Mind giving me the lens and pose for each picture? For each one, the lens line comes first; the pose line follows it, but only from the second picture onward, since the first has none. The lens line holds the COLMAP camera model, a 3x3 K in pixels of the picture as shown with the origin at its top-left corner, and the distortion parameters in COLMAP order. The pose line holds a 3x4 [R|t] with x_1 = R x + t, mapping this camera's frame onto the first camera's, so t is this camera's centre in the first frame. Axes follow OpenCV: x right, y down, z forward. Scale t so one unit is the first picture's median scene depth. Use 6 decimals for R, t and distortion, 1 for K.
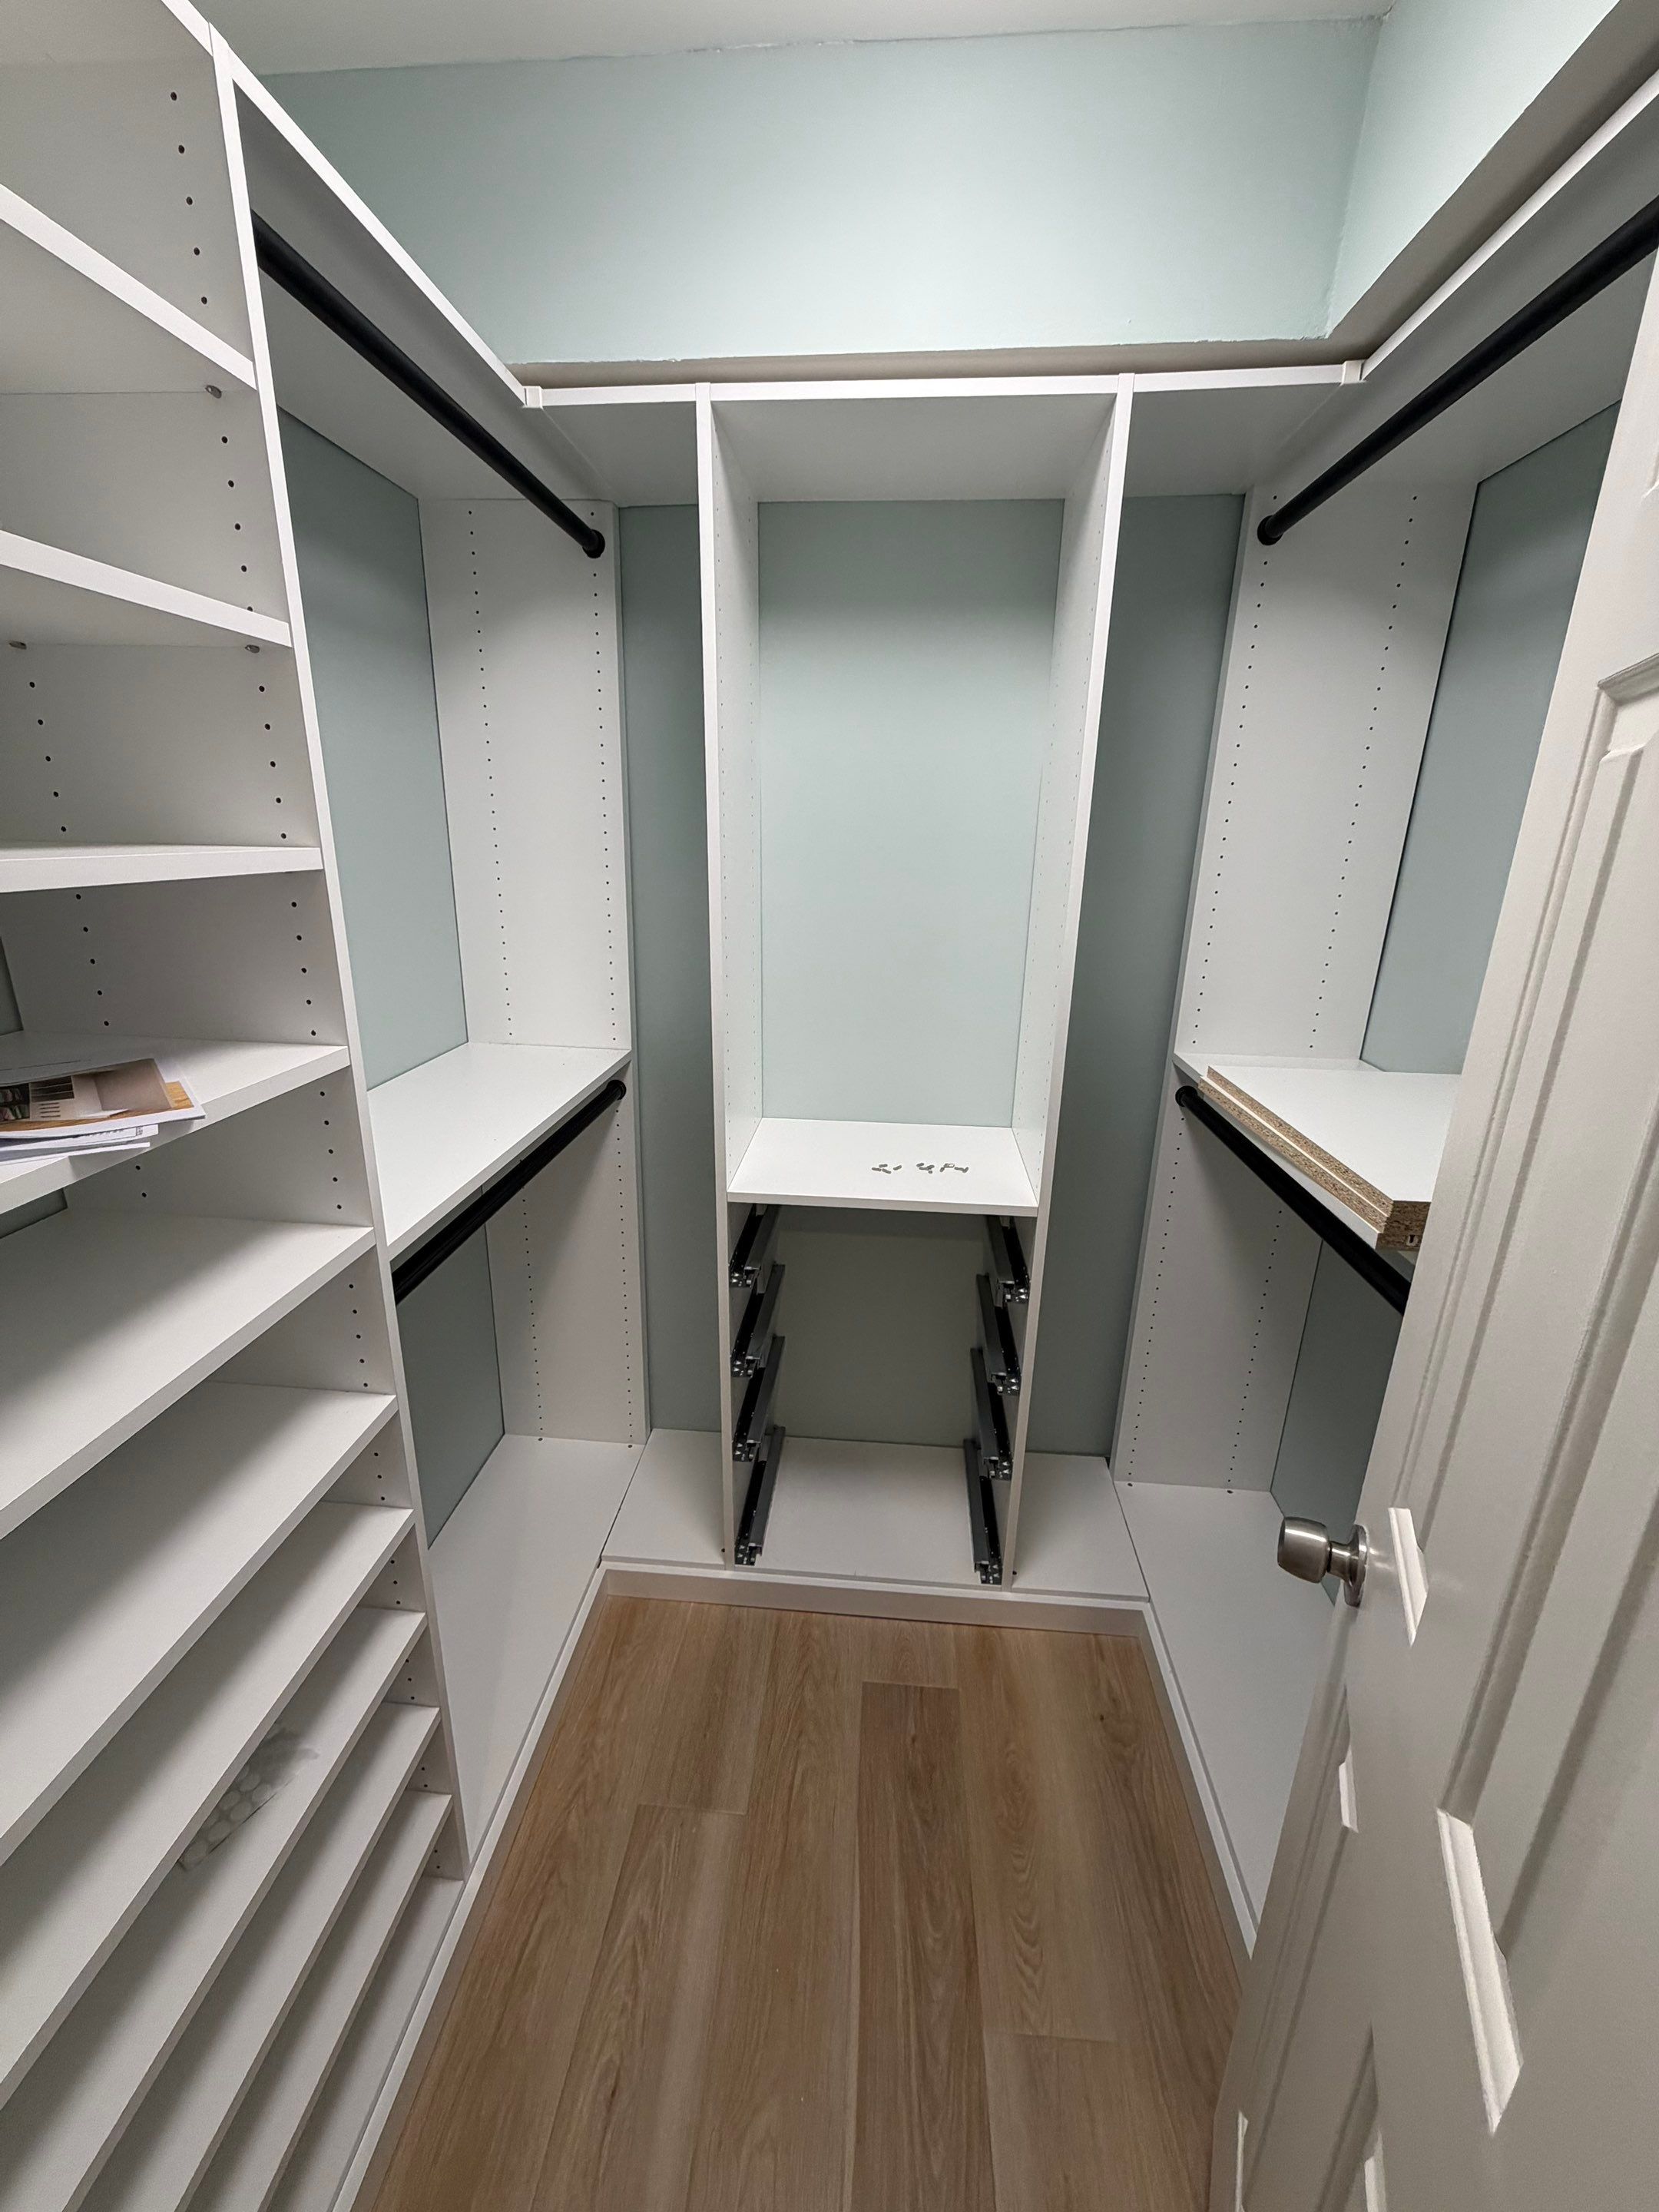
lens RADIAL K [[876.4, 0, 830.7], [0, 876.4, 1095.6], [0, 0, 1]] dist [-0.000923, -0.000836]
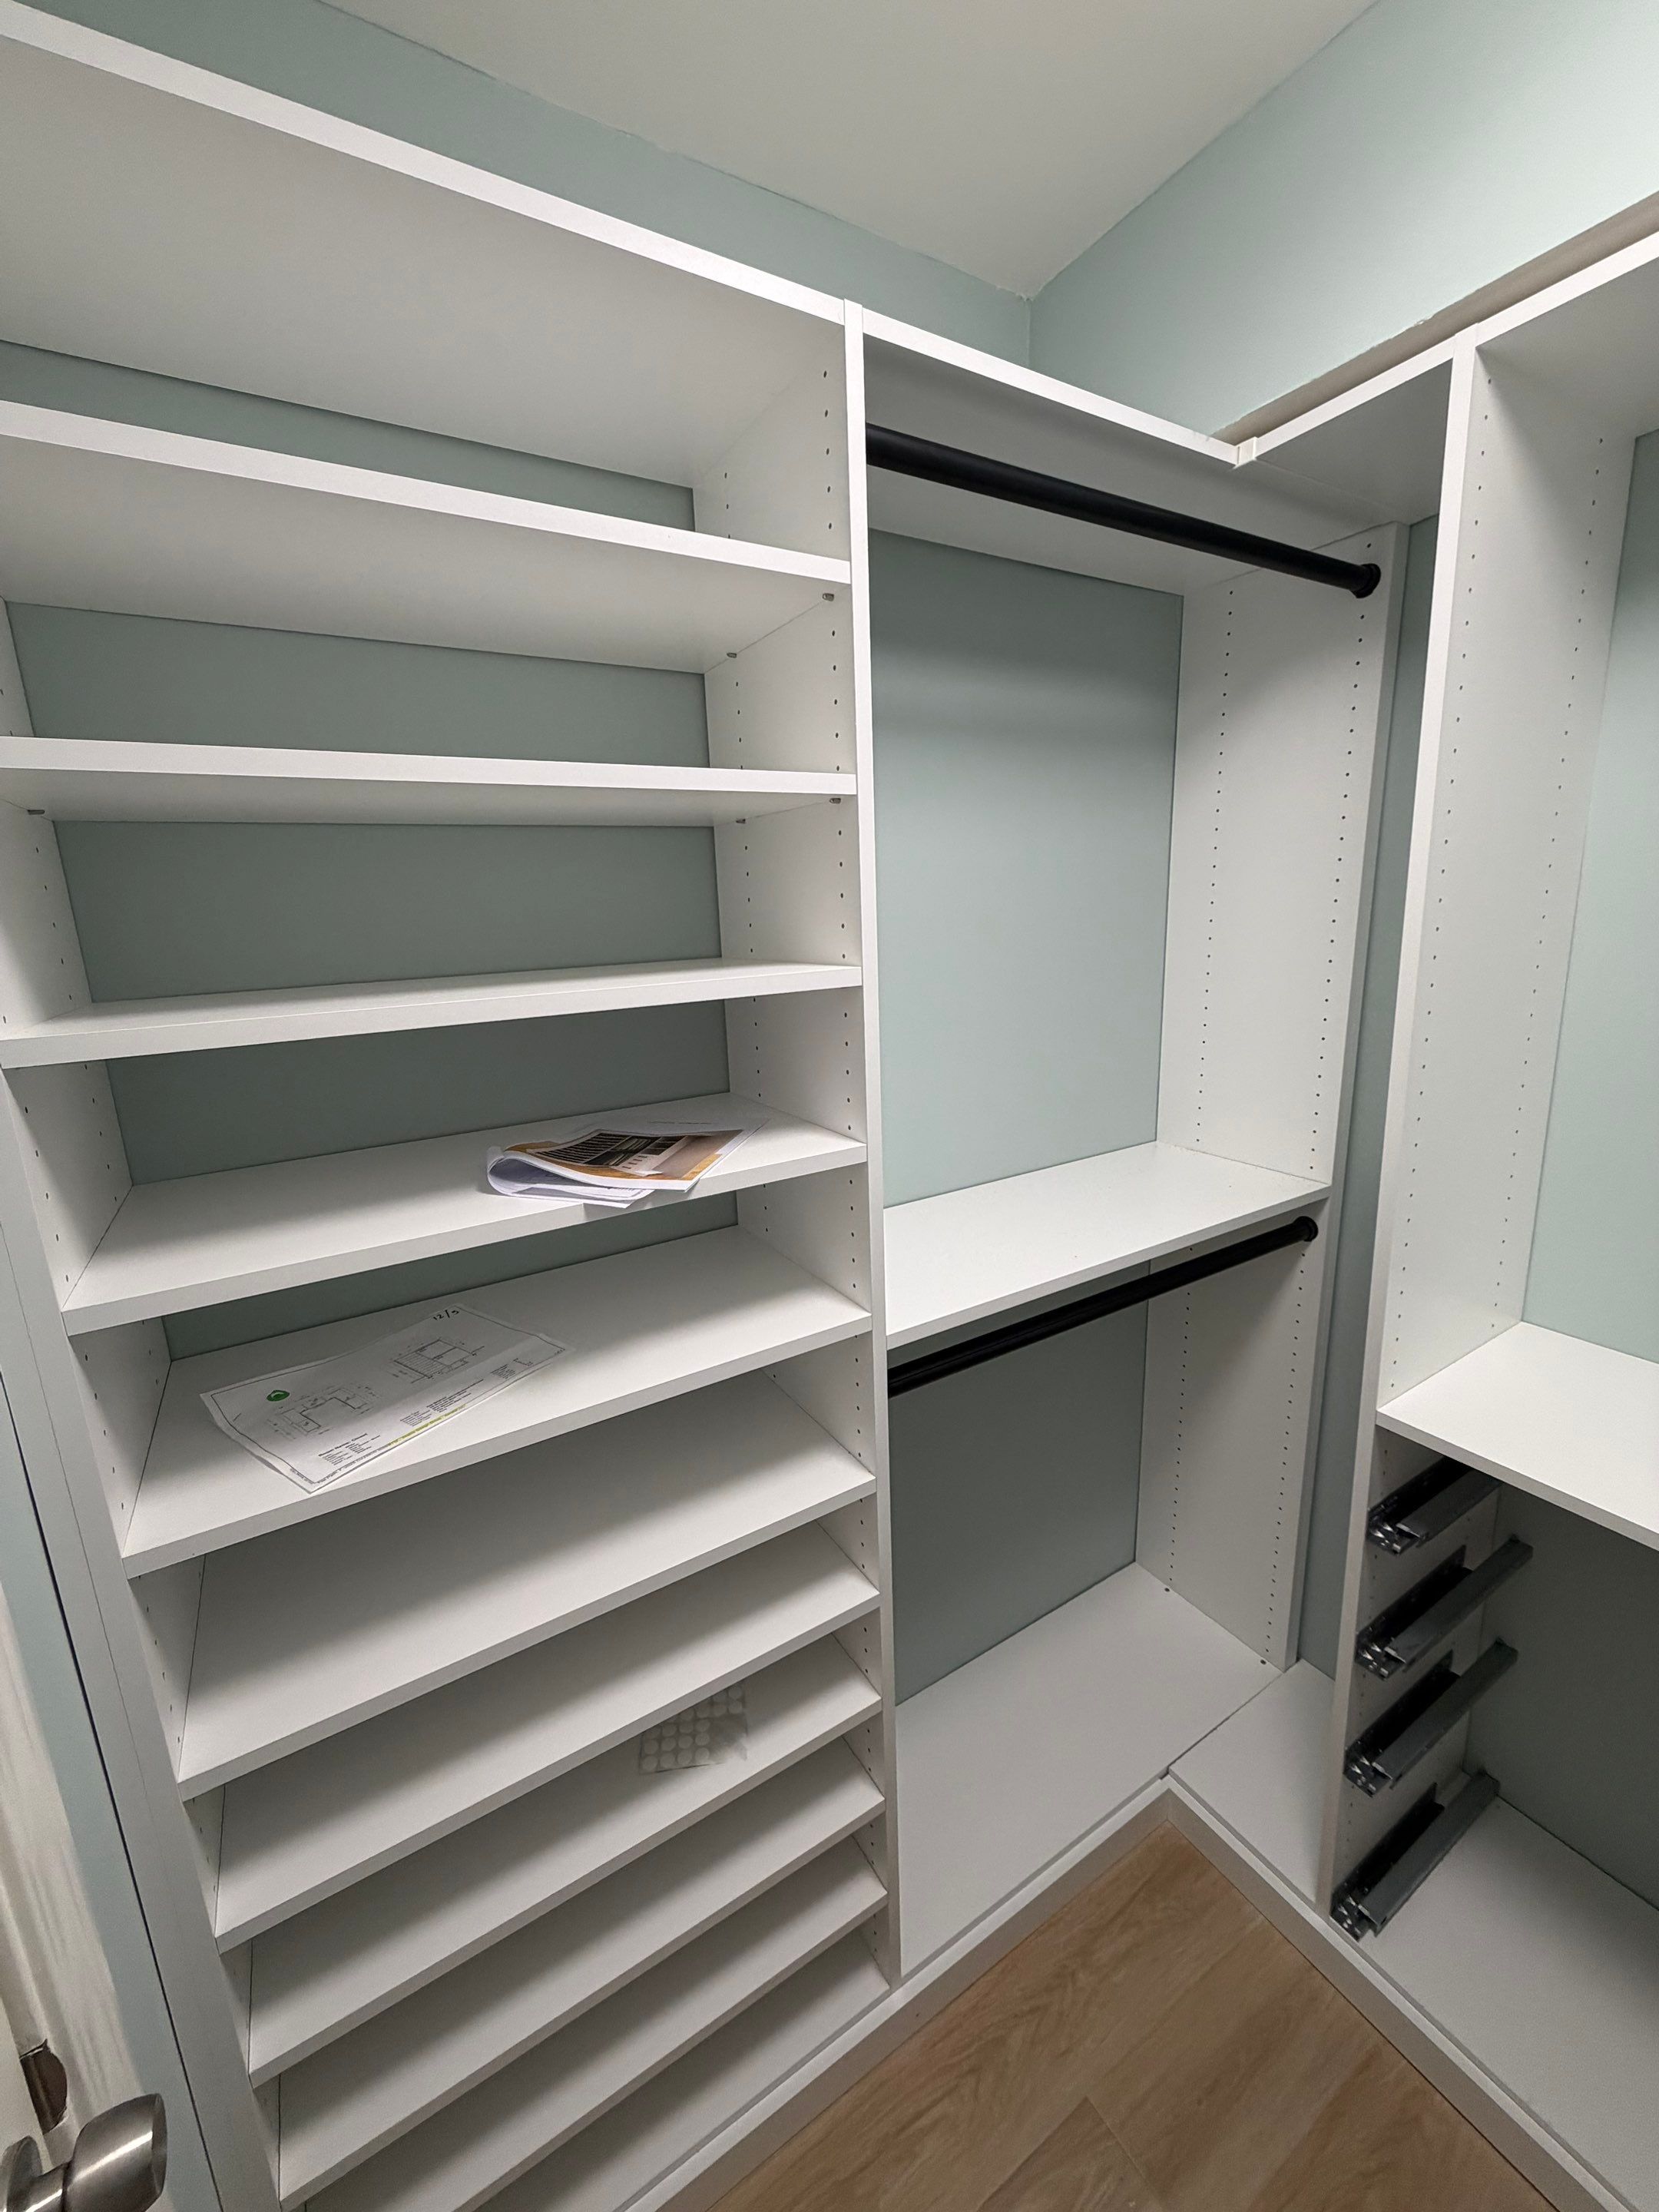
lens RADIAL K [[876.4, 0, 830.7], [0, 876.4, 1095.6], [0, 0, 1]] dist [-0.000923, -0.000836]
pose [[0.586690, 0.128216, -0.799597, 0.210457], [-0.188955, 0.981806, 0.018791, -0.096440], [0.787459, 0.140064, 0.600242, 0.231476]]
